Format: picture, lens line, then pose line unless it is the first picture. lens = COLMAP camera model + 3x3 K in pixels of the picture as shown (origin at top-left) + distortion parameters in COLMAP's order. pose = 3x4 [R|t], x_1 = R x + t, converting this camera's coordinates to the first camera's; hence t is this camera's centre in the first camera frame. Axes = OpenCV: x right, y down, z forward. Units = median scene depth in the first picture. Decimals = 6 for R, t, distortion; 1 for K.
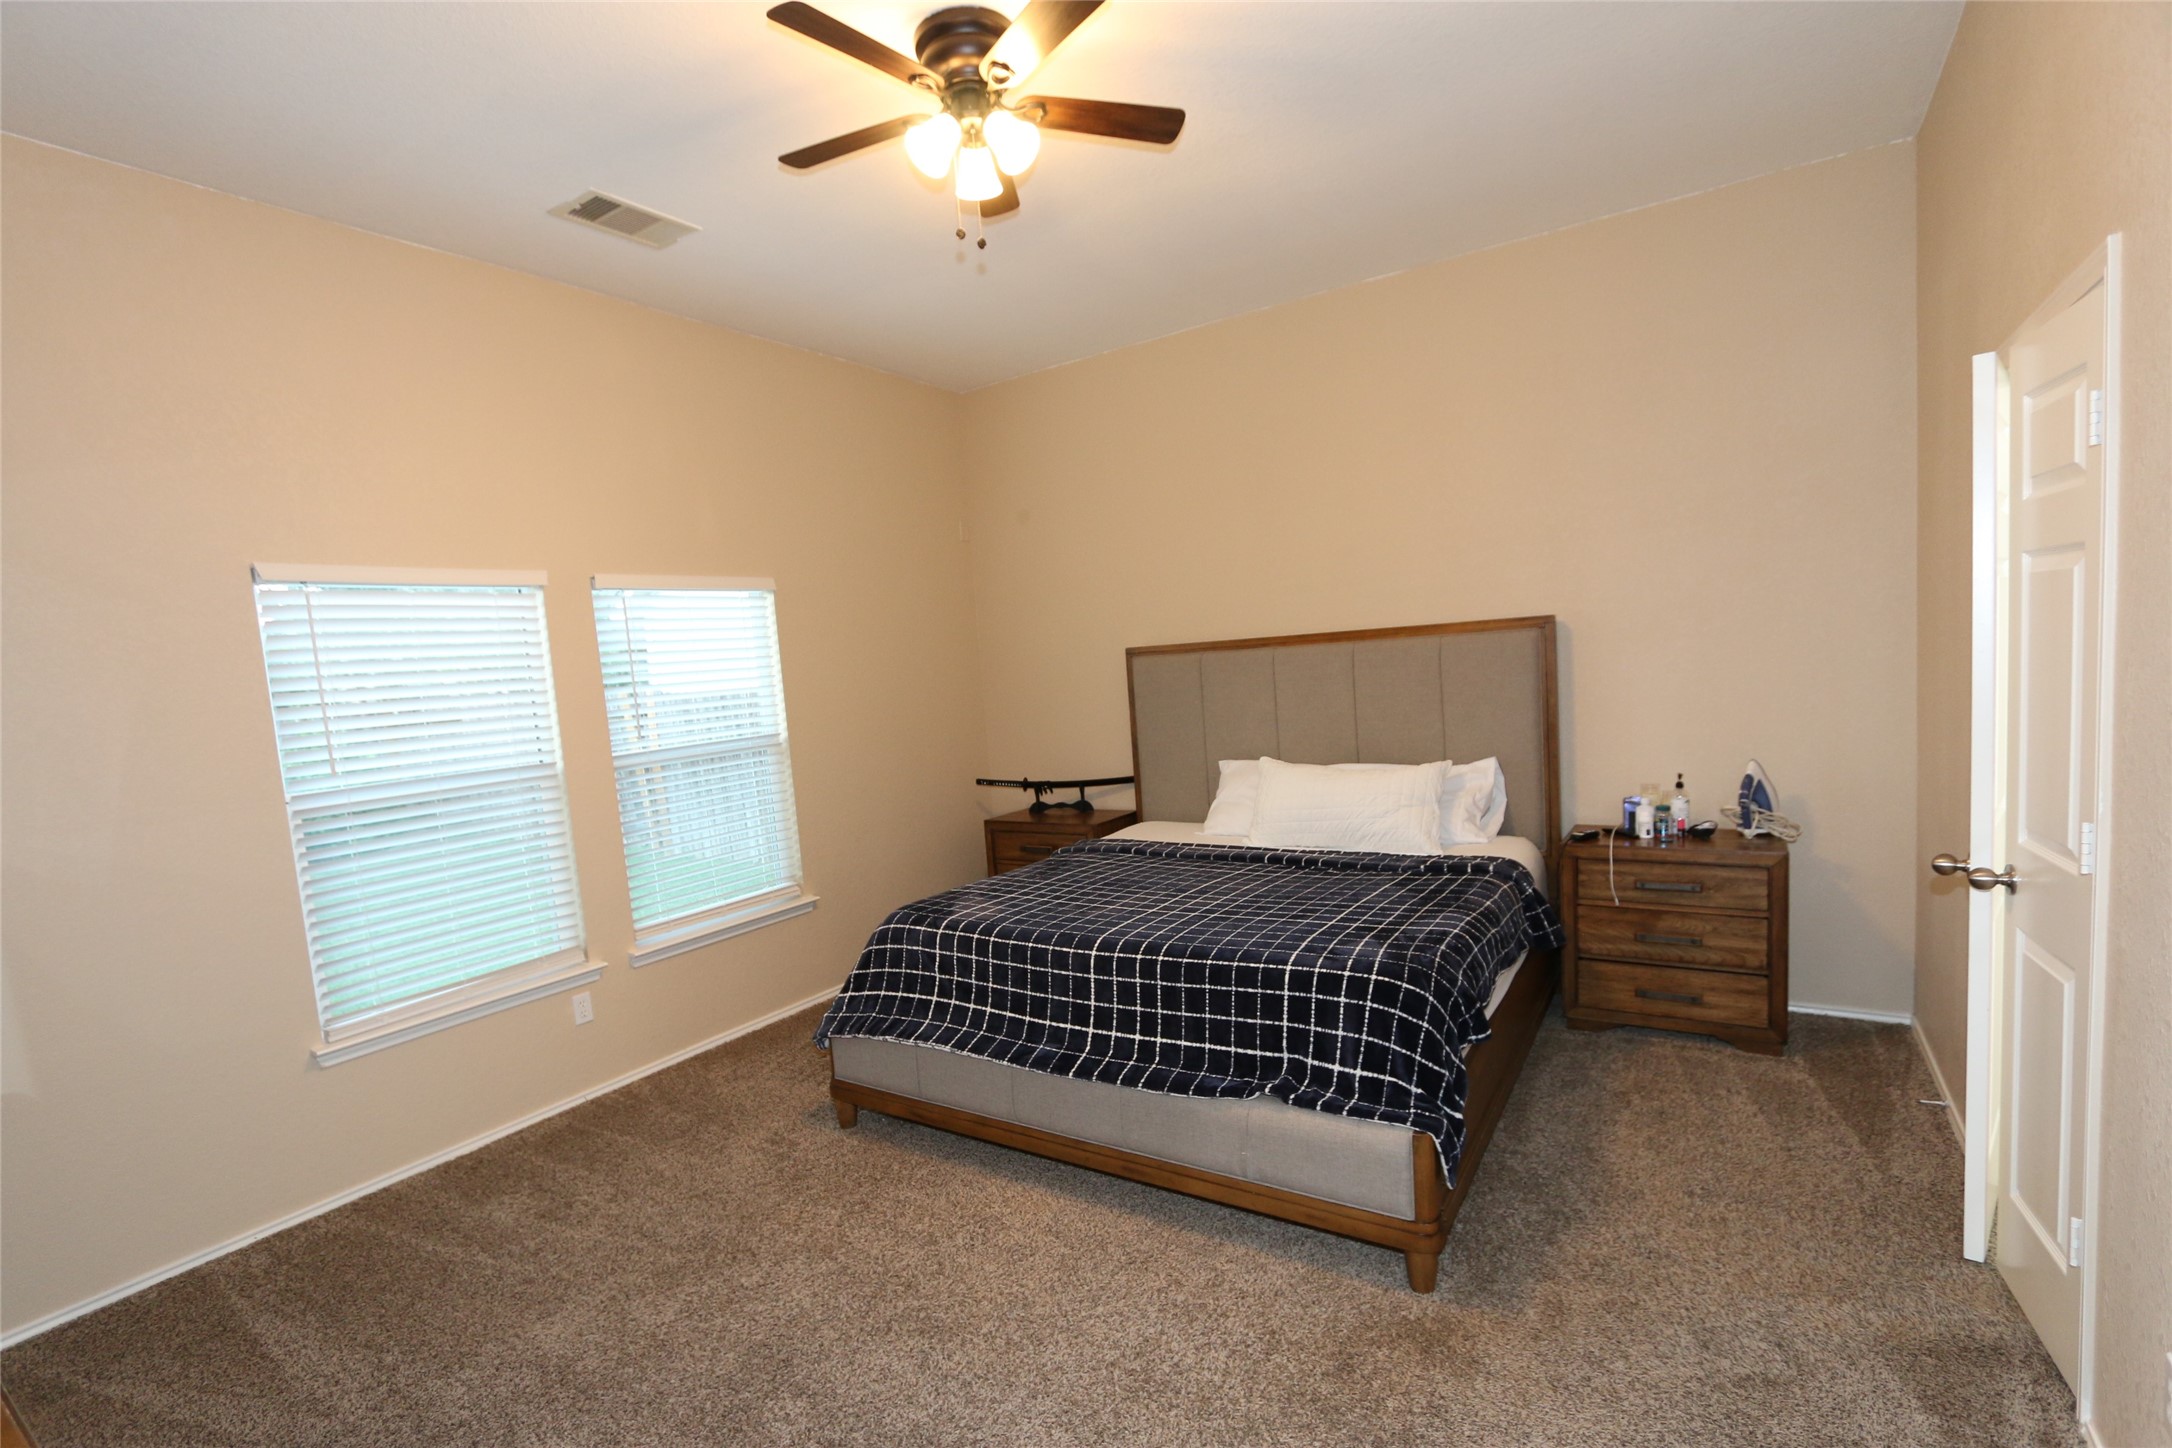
lens RADIAL K [[1000.5, 0, 1086.6], [0, 1000.5, 761.8], [0, 0, 1]] dist [-0.034738, 0.006319]
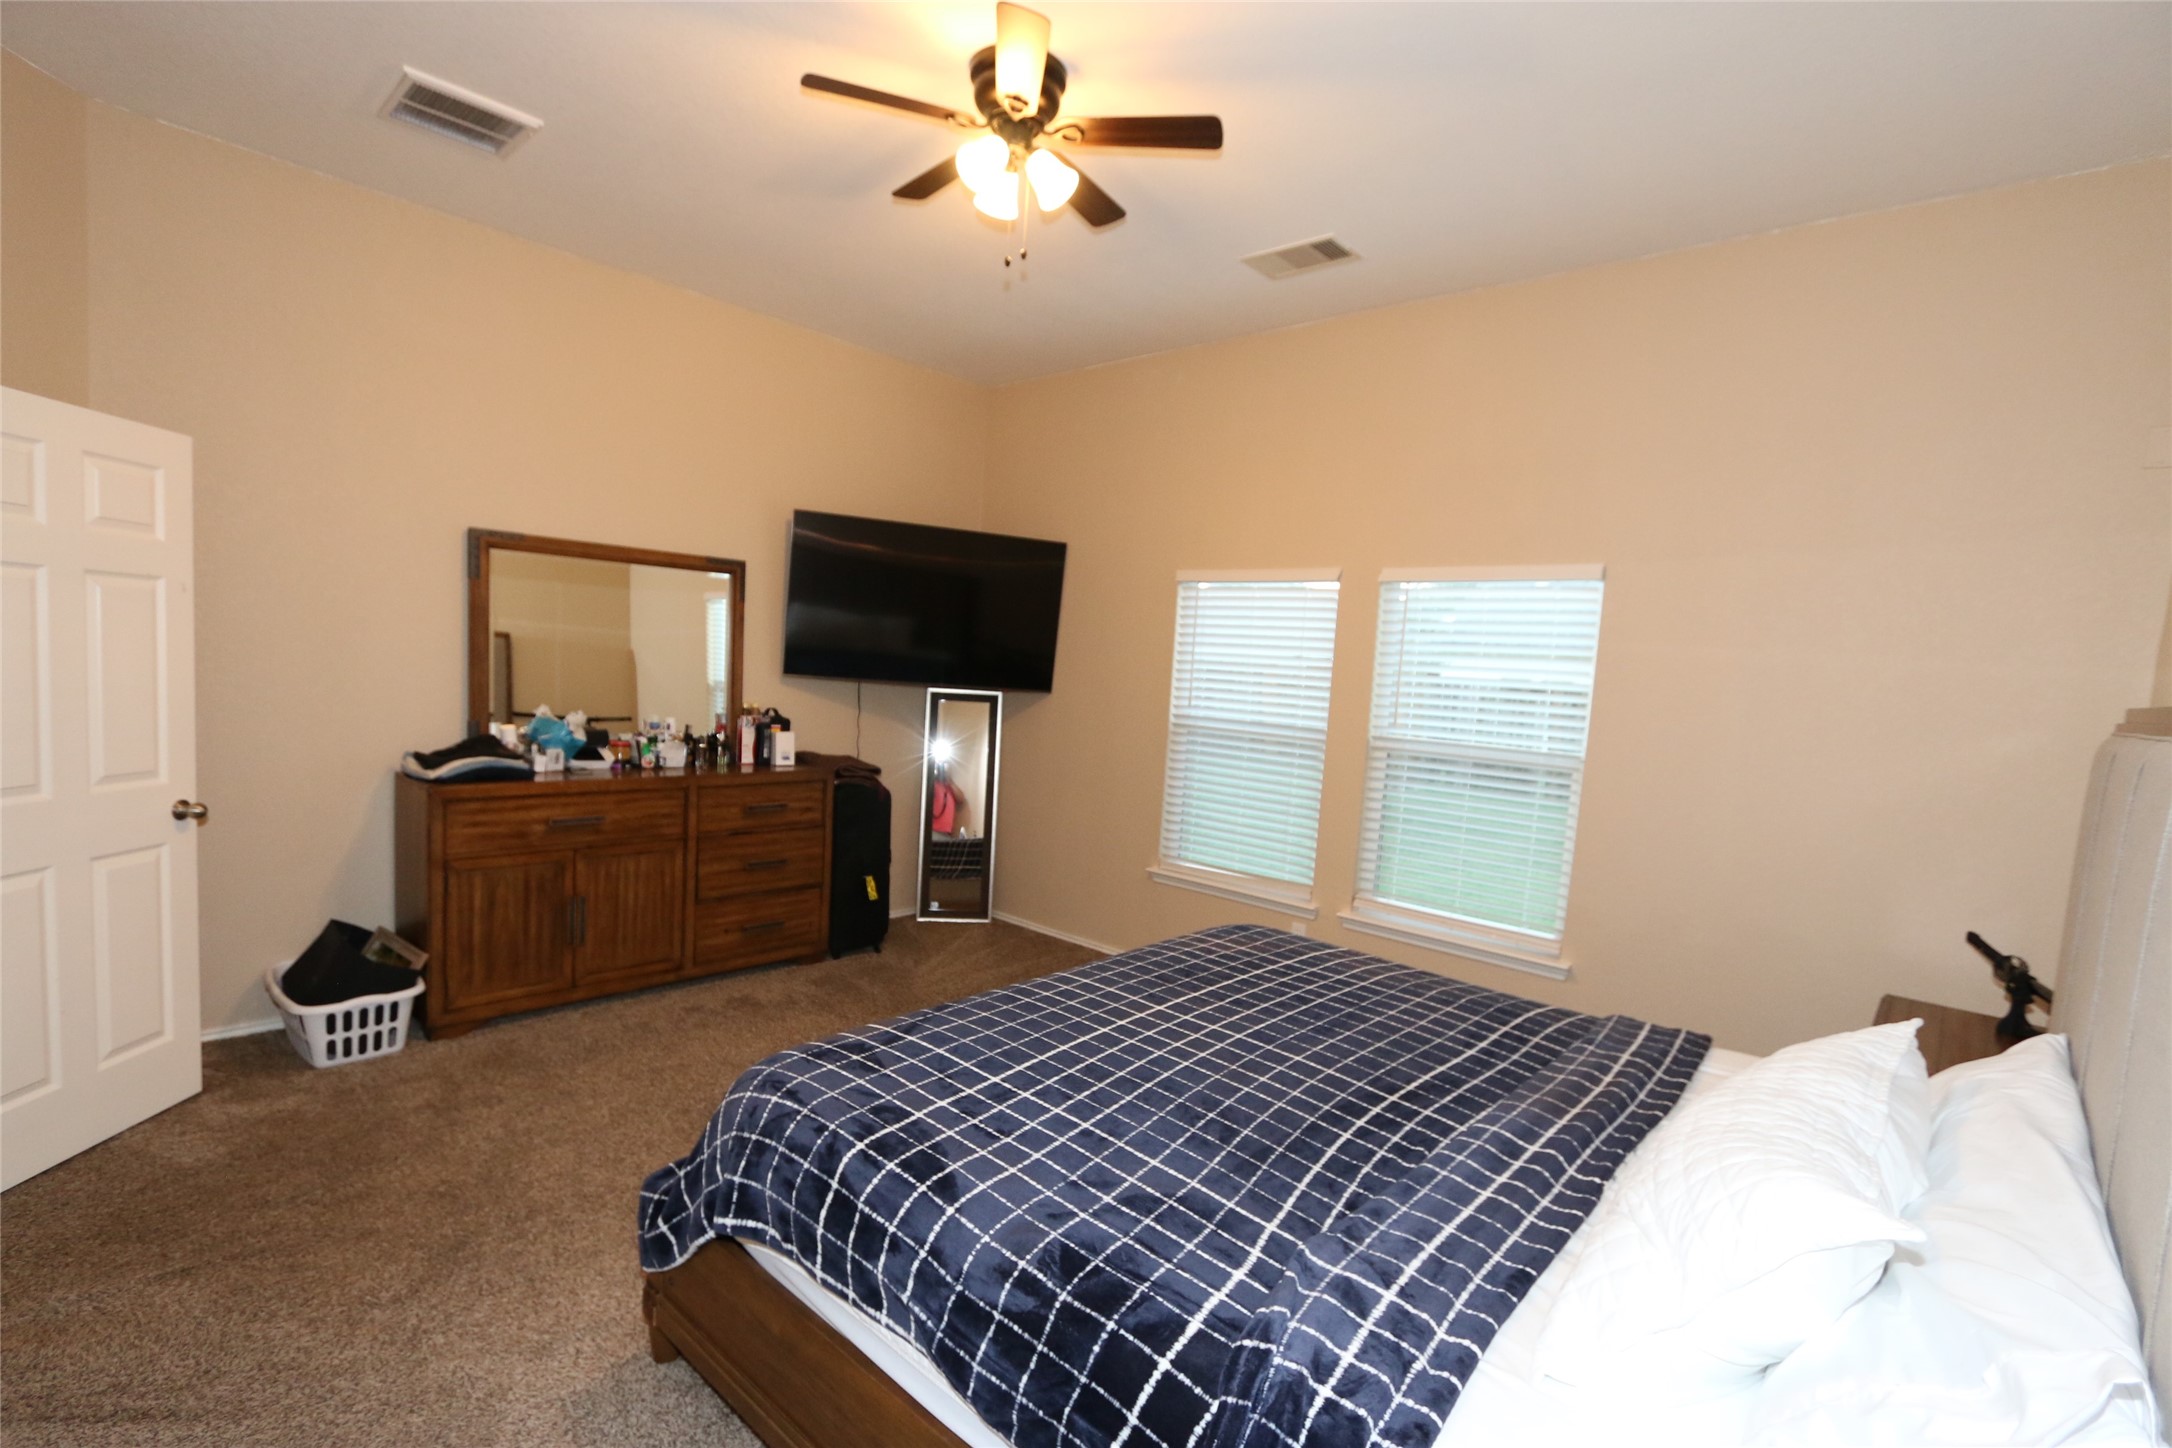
lens RADIAL K [[991.3, 0, 1080.9], [0, 991.3, 754.8], [0, 0, 1]] dist [-0.021648, 0.004376]
pose [[-0.158197, 0.155954, -0.975014, 0.950007], [-0.148265, 0.972501, 0.179608, -0.198006], [0.976213, 0.172974, -0.130725, 1.237982]]
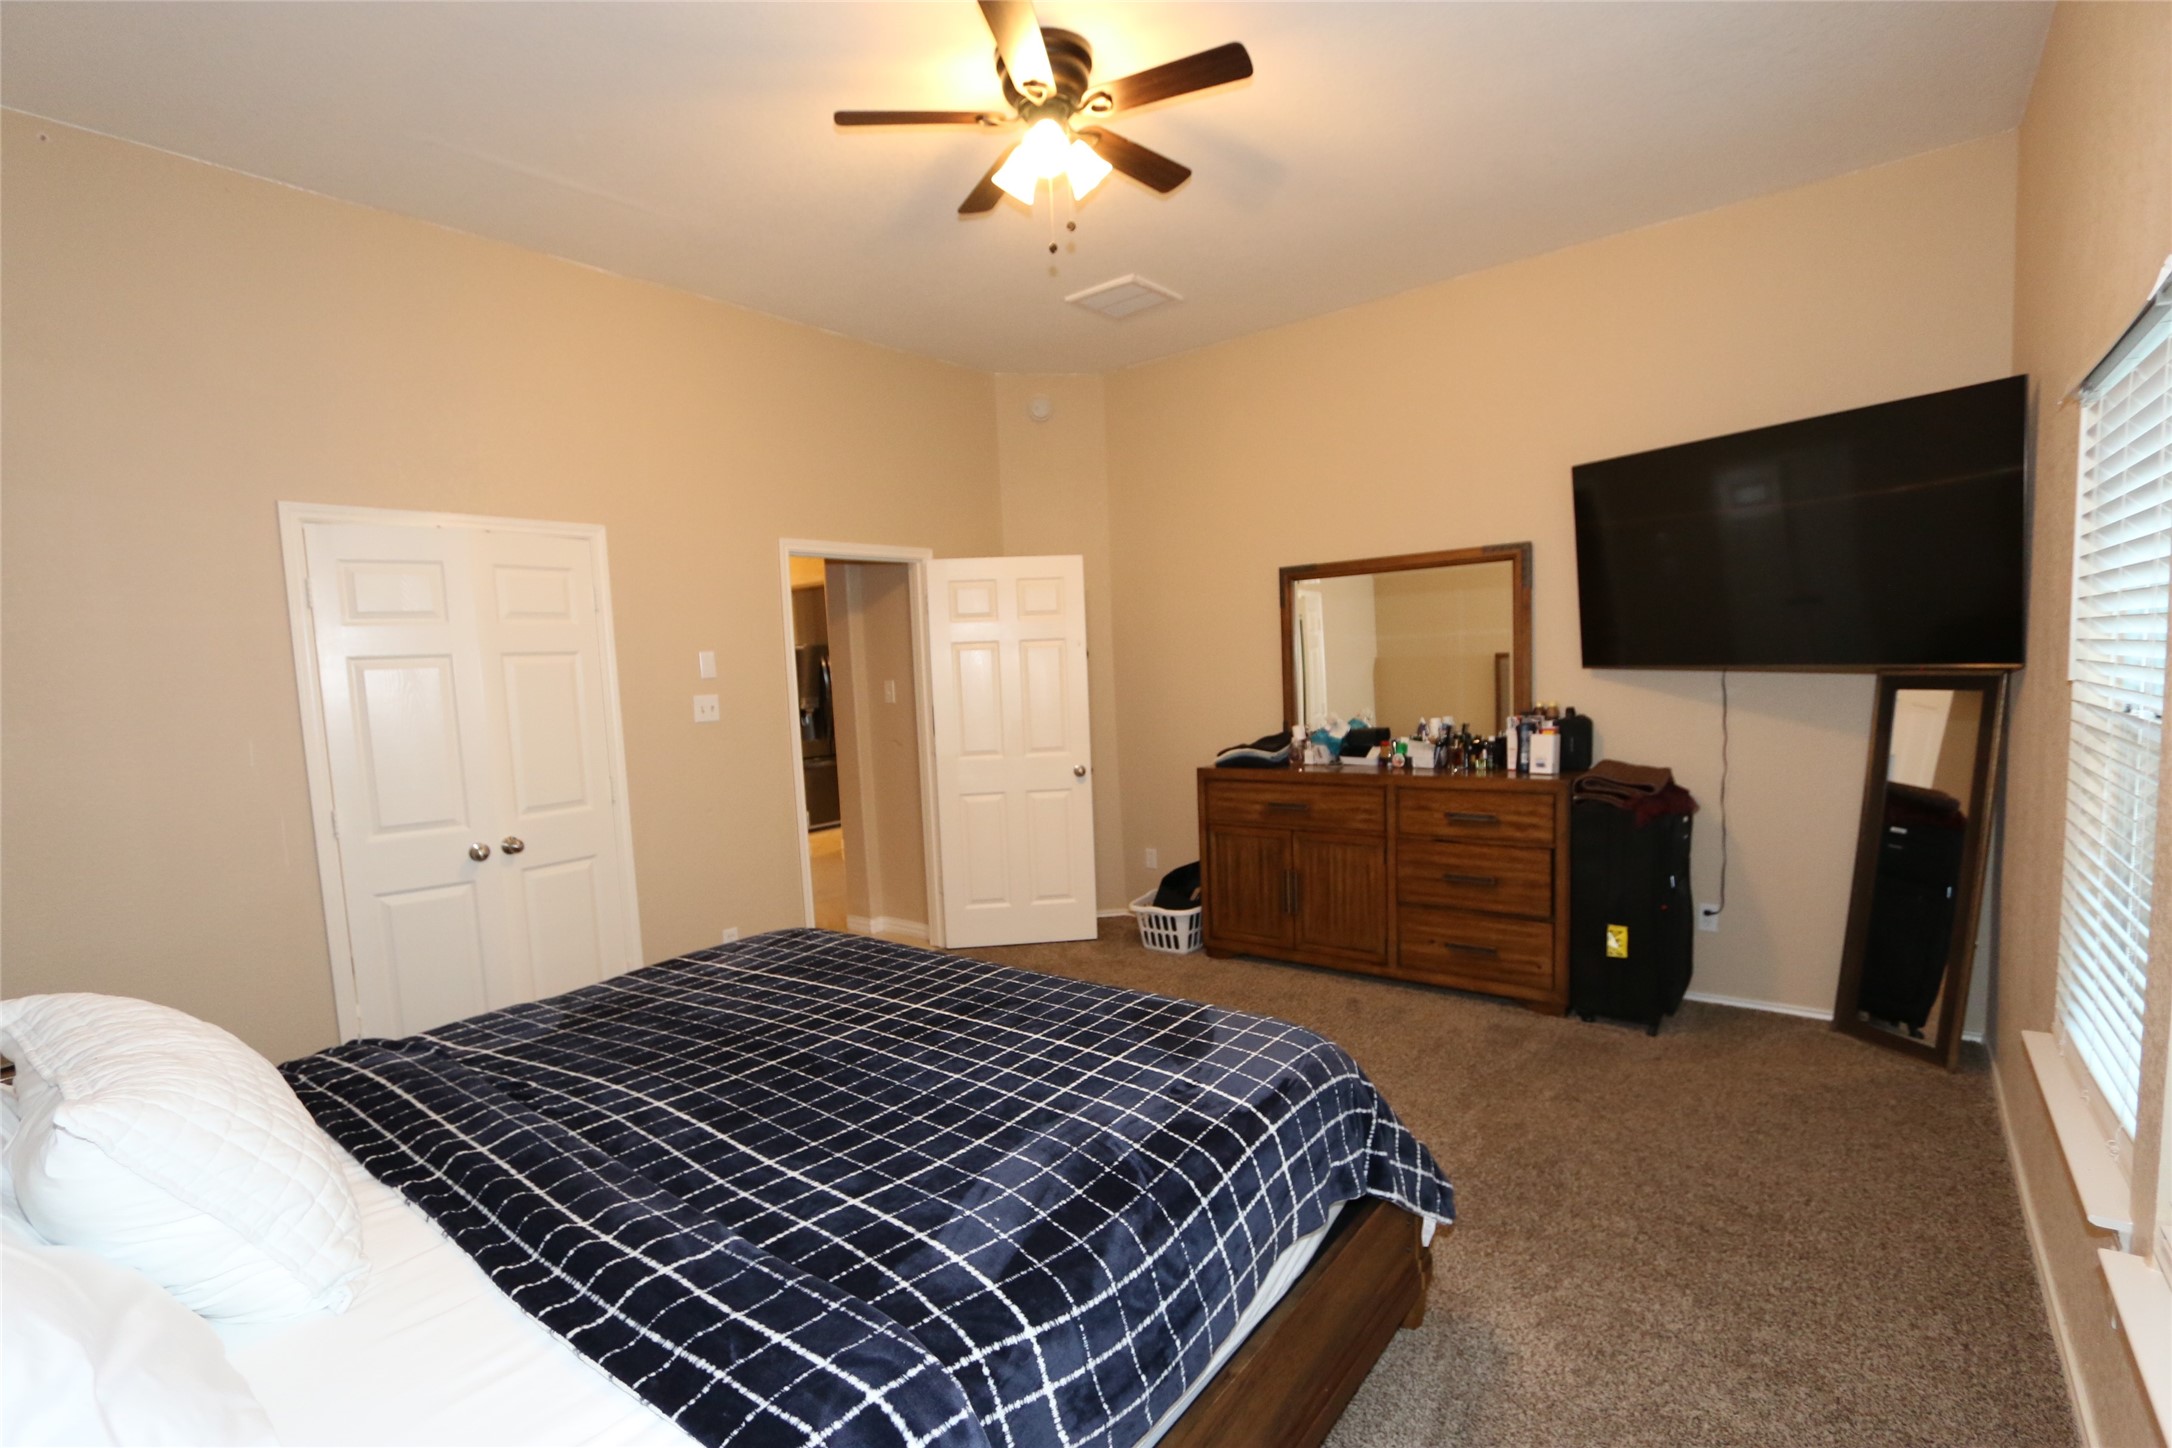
lens RADIAL K [[991.3, 0, 1080.9], [0, 991.3, 754.8], [0, 0, 1]] dist [-0.021648, 0.004376]
pose [[-0.989466, 0.110064, 0.094040, -0.186047], [0.125758, 0.975270, 0.181749, -0.170820], [-0.071710, 0.191661, -0.978838, 2.040171]]
